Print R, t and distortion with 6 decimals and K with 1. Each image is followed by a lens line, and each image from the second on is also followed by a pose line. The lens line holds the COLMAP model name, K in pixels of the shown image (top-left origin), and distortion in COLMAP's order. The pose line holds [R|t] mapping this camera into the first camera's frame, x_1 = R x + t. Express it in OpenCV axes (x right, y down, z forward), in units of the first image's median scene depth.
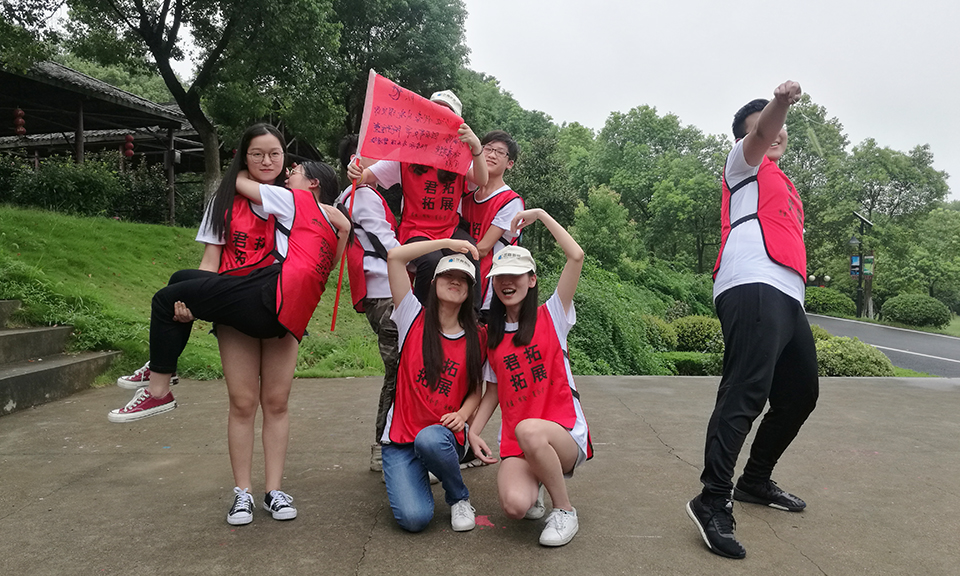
lens RADIAL K [[738.3, 0, 471.0], [0, 738.3, 264.8], [0, 0, 1]] dist [-0.003874, 0.010104]
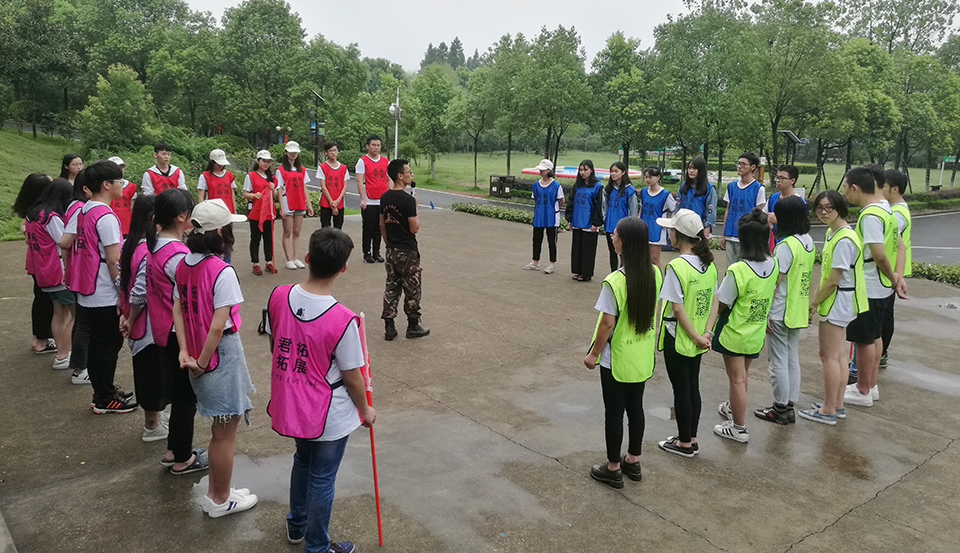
lens RADIAL K [[745.6, 0, 479.7], [0, 745.6, 275.7], [0, 0, 1]] dist [-0.004423, -0.001449]
pose [[0.760272, -0.124956, 0.637474, -0.169935], [-0.030006, 0.973522, 0.226614, -0.057461], [-0.648911, -0.191416, 0.736392, -0.290201]]
